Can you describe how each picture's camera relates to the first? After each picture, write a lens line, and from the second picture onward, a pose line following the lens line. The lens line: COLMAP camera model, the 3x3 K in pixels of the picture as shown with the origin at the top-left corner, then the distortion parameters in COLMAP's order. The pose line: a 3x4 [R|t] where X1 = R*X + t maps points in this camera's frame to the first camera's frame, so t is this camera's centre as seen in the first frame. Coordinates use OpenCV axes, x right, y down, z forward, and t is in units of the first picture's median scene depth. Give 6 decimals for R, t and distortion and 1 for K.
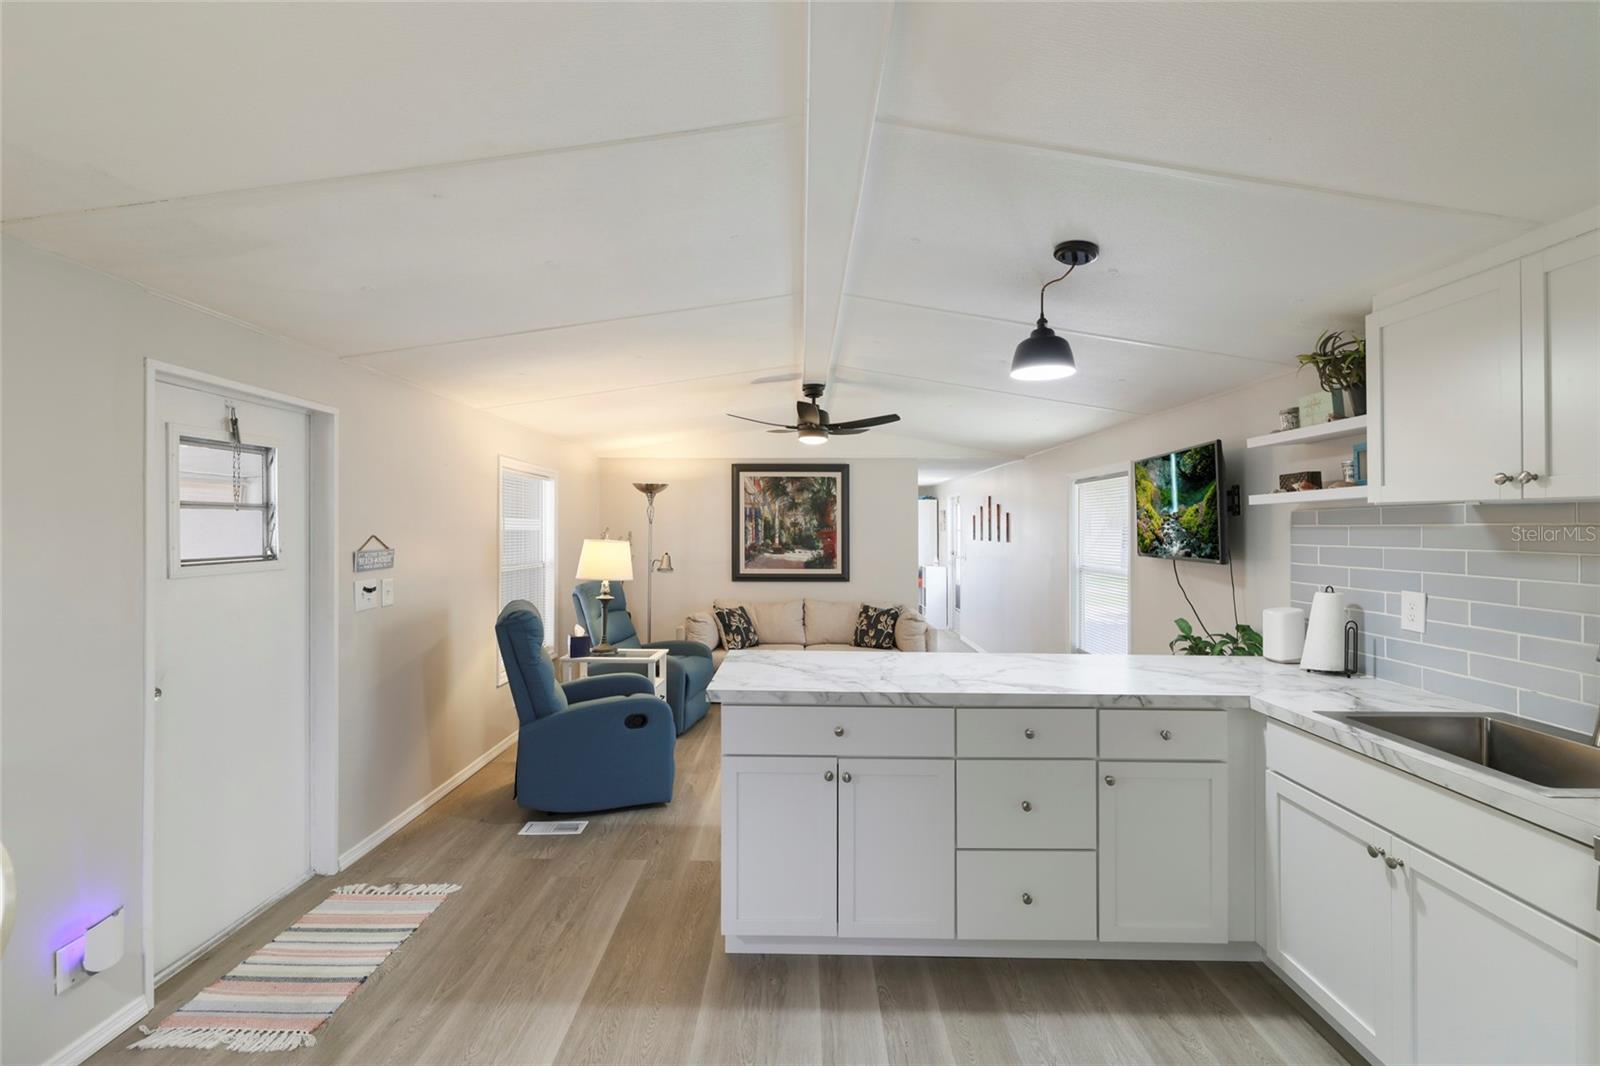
lens RADIAL K [[670.6, 0, 804.7], [0, 670.6, 529.7], [0, 0, 1]] dist [-0.001364, 0.000372]
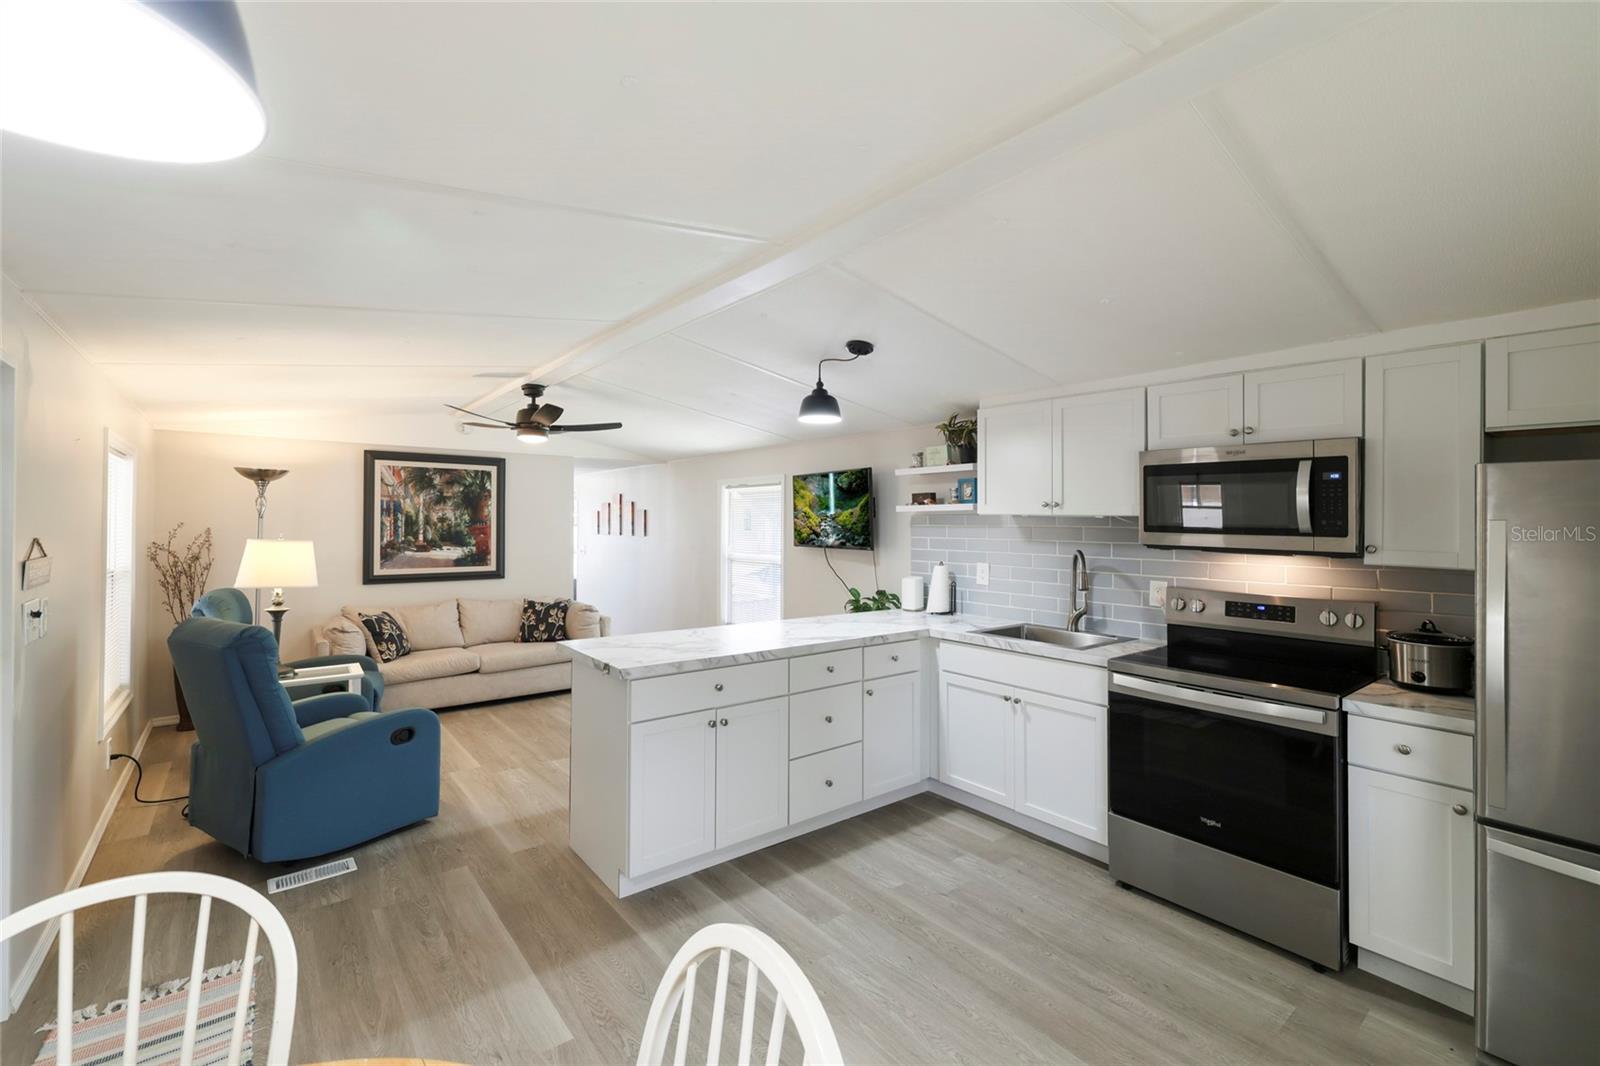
lens RADIAL K [[670.6, 0, 797.2], [0, 670.6, 515.6], [0, 0, 1]] dist [-0.001364, 0.000372]
pose [[0.780652, 0.008046, 0.624915, -0.402588], [-0.002218, 0.999946, -0.010104, -0.009555], [-0.624962, 0.006502, 0.780628, -0.060883]]
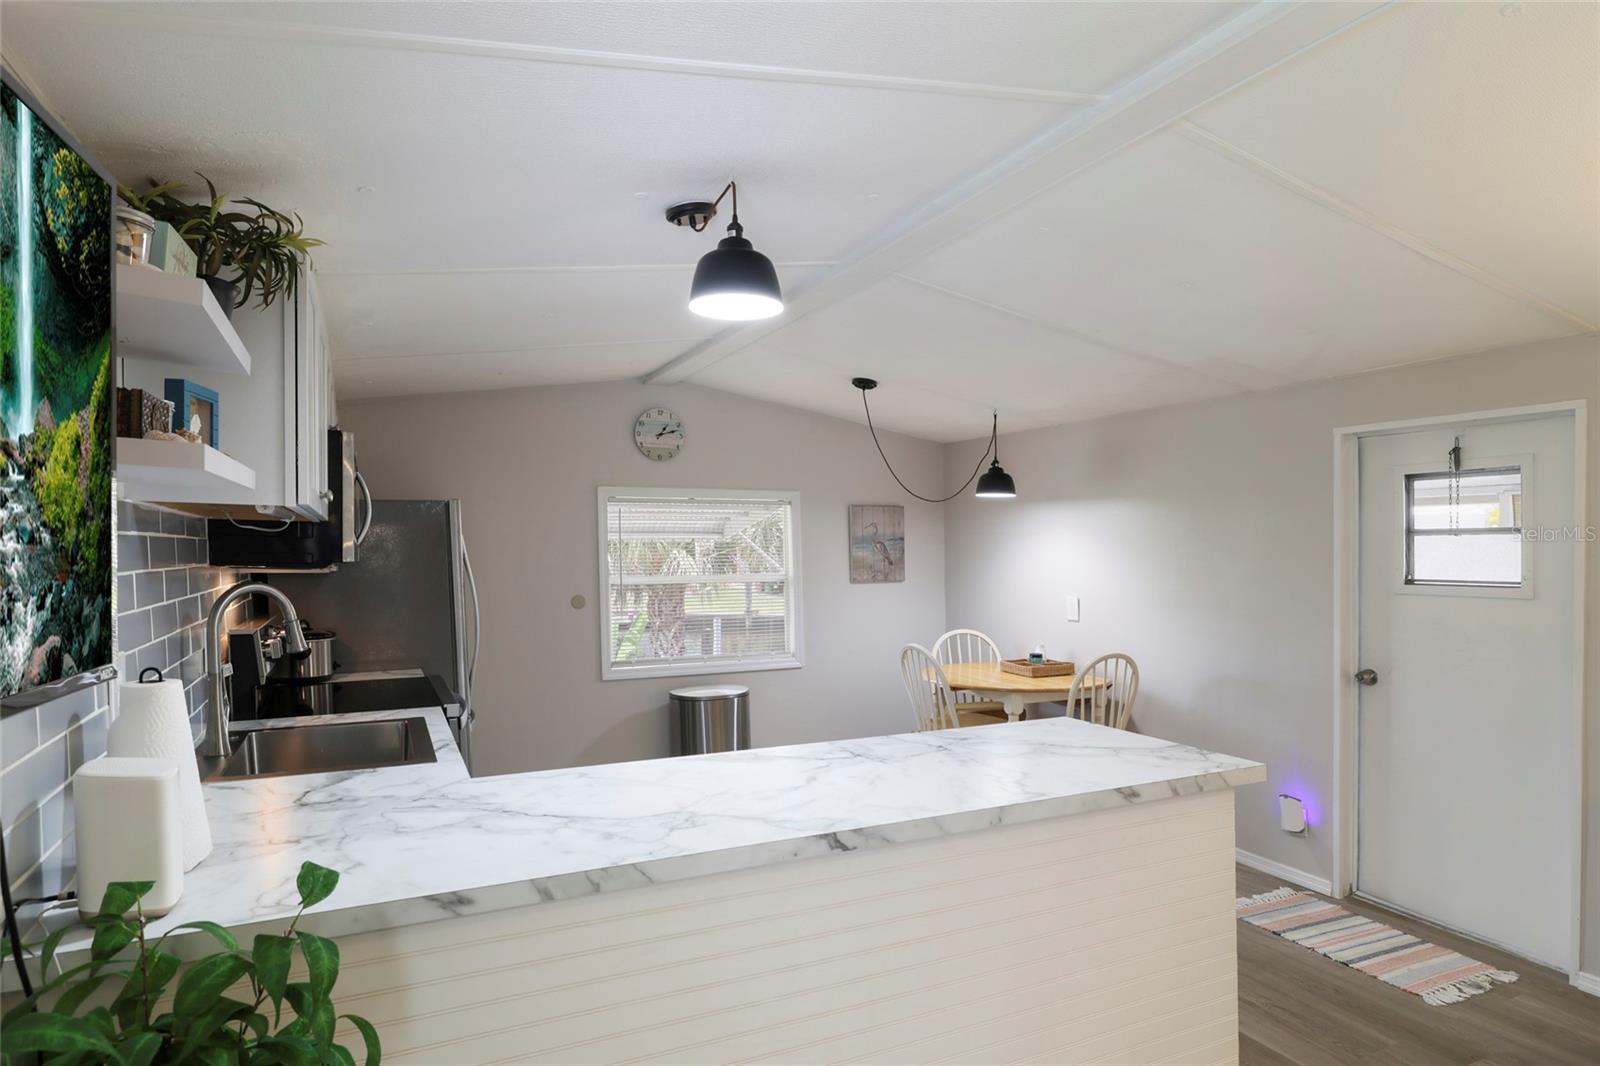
lens RADIAL K [[887.5, 0, 798.3], [0, 887.5, 605.6], [0, 0, 1]] dist [0.001021, -0.004407]
pose [[-0.902592, 0.020065, -0.430028, 0.483789], [-0.008565, 0.997879, 0.064537, 0.000472], [0.430411, 0.061933, -0.900506, 1.274490]]
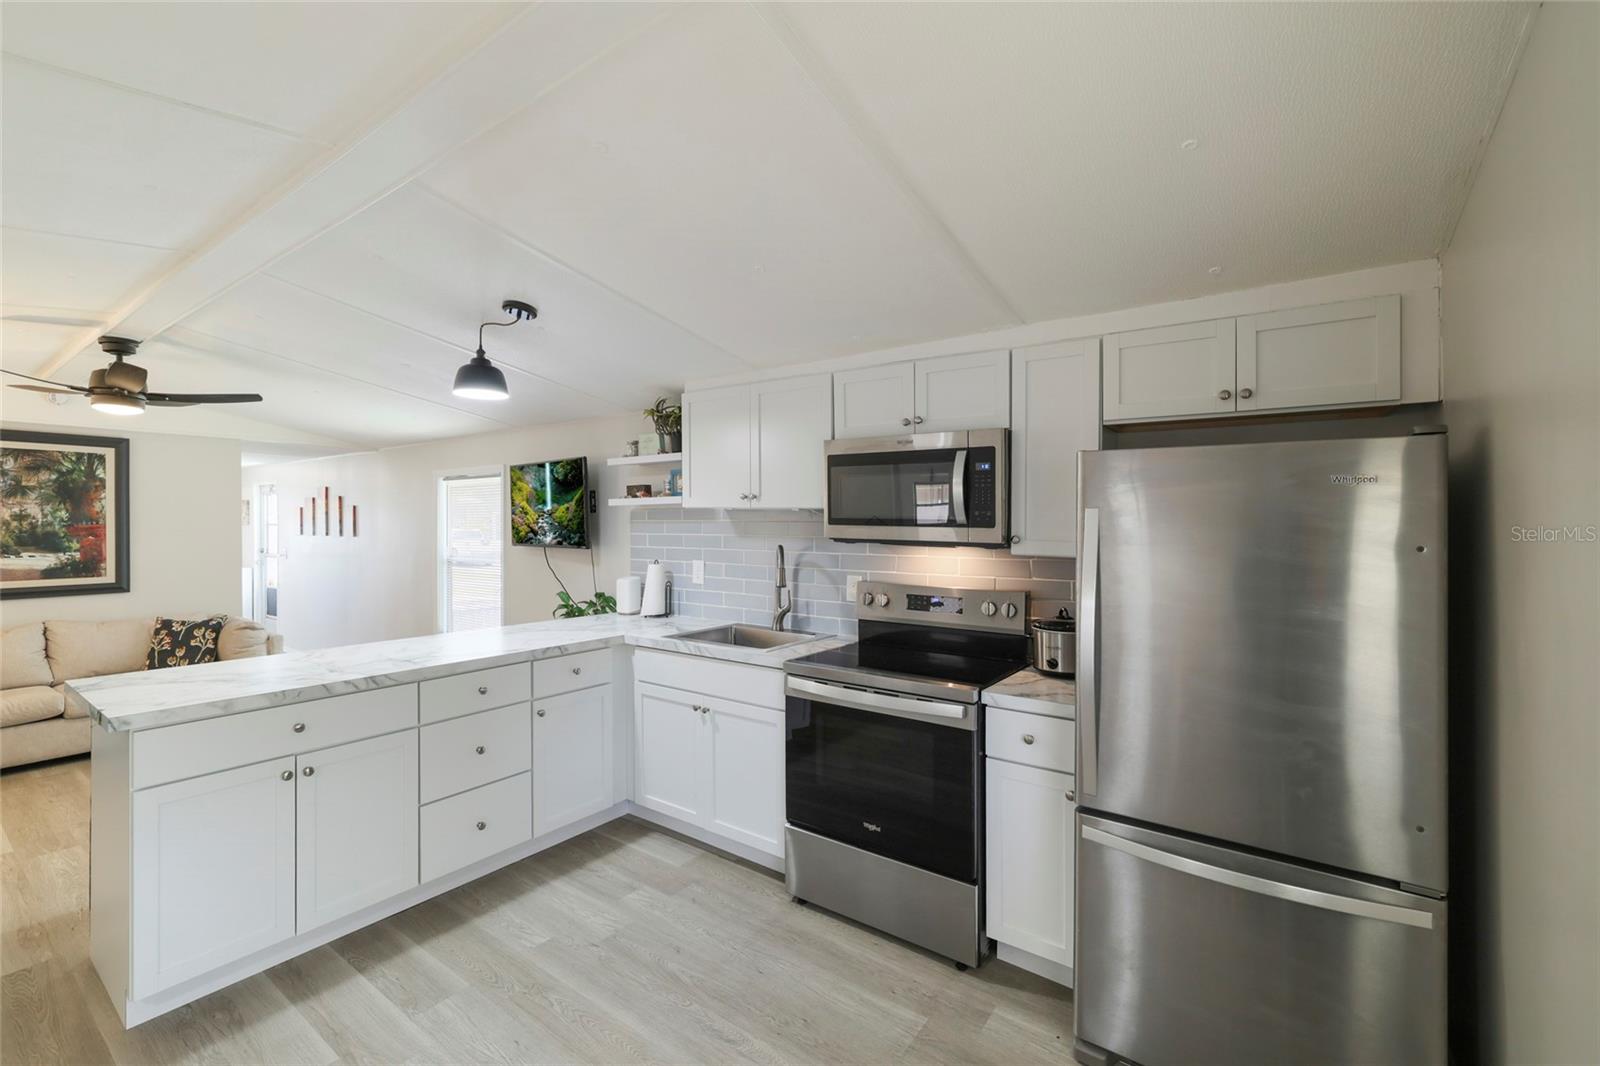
lens RADIAL K [[670.6, 0, 792.1], [0, 670.6, 521.2], [0, 0, 1]] dist [-0.001364, 0.000372]
pose [[0.586778, -0.001294, 0.809747, -0.205836], [0.002432, 0.999997, -0.000164, -0.002642], [-0.809744, 0.002066, 0.586780, -0.113152]]
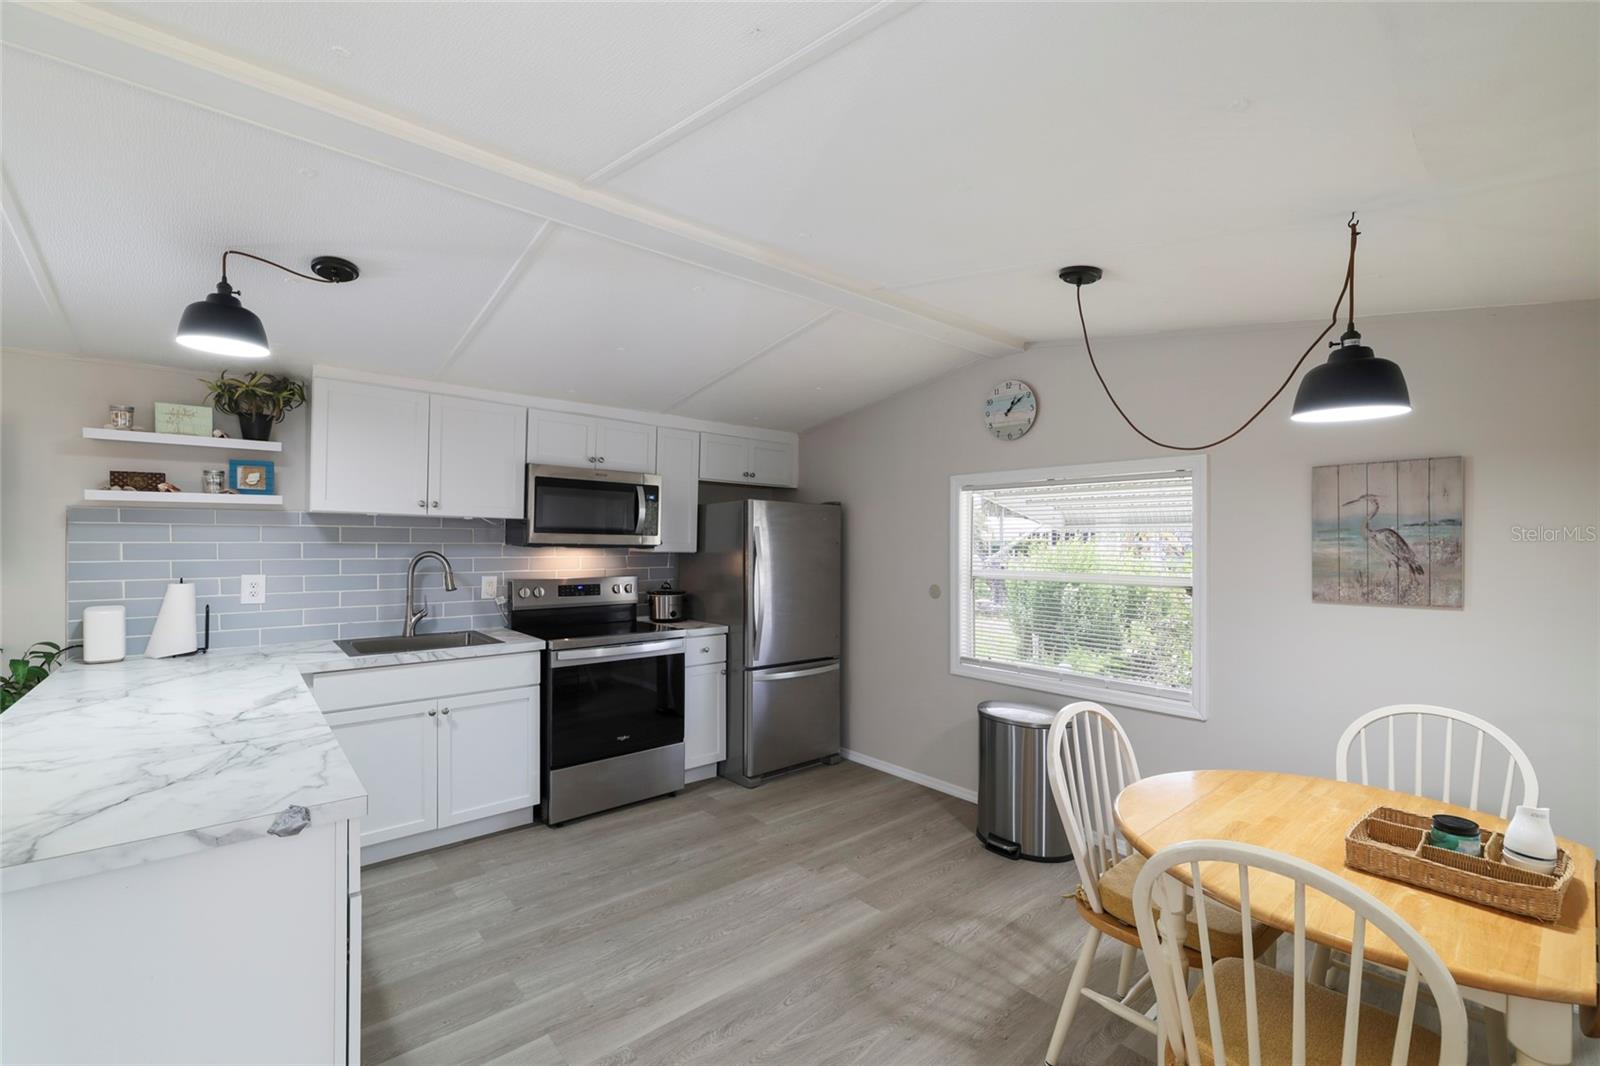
lens RADIAL K [[670.6, 0, 786.8], [0, 670.6, 546.1], [0, 0, 1]] dist [-0.001364, 0.000372]
pose [[-0.639268, -0.021612, 0.768680, -0.539192], [-0.011271, 0.999761, 0.018736, -0.001105], [-0.768901, 0.003314, -0.639359, 0.693024]]
